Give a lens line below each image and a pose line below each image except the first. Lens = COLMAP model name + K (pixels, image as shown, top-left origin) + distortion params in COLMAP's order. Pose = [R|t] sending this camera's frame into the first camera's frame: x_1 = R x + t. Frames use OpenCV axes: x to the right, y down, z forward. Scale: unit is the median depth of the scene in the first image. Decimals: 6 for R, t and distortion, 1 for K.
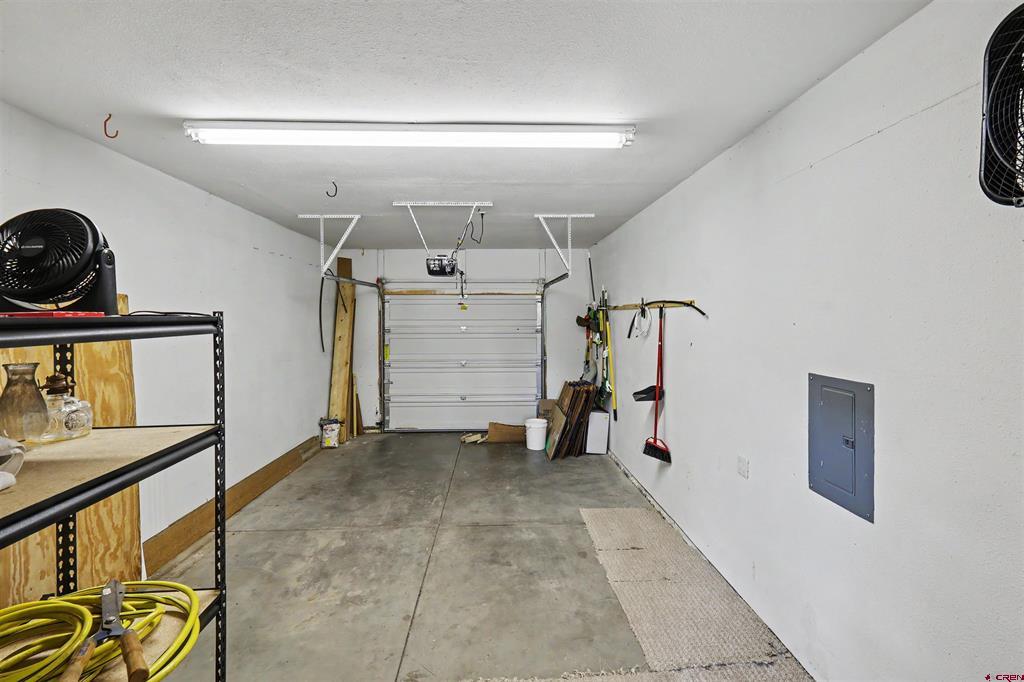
lens RADIAL K [[455.7, 0, 513.0], [0, 455.7, 330.4], [0, 0, 1]] dist [0.001679, -0.000203]
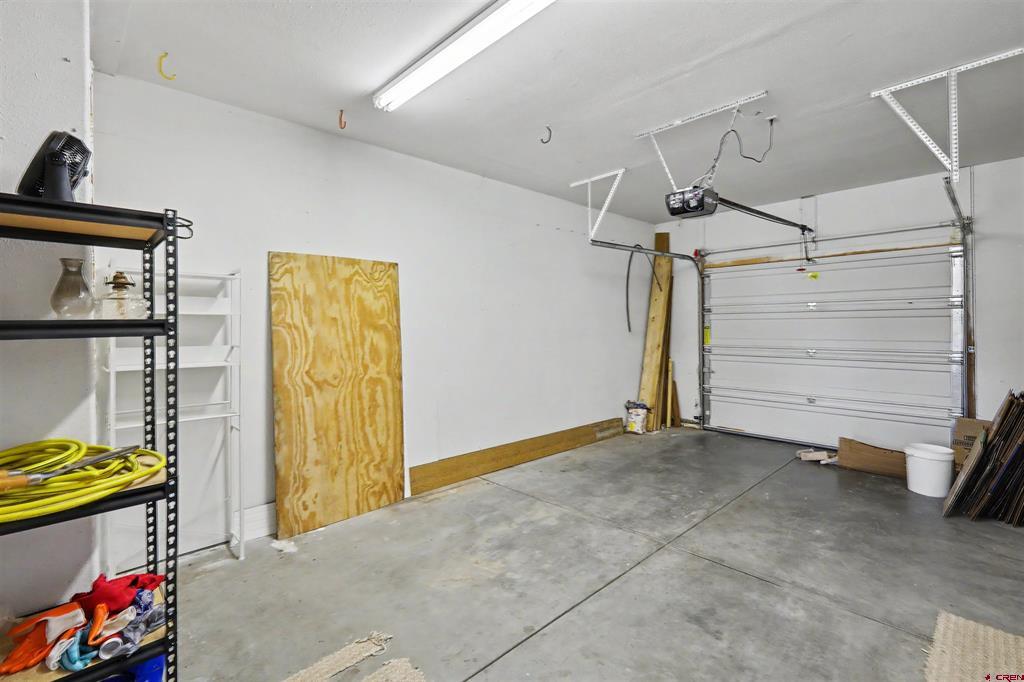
lens RADIAL K [[455.7, 0, 513.0], [0, 455.7, 330.4], [0, 0, 1]] dist [0.001679, -0.000203]
pose [[0.669423, 0.006069, -0.742856, 0.189905], [-0.007902, 0.999968, 0.001049, 0.066095], [0.742839, 0.005168, 0.669450, 0.260391]]
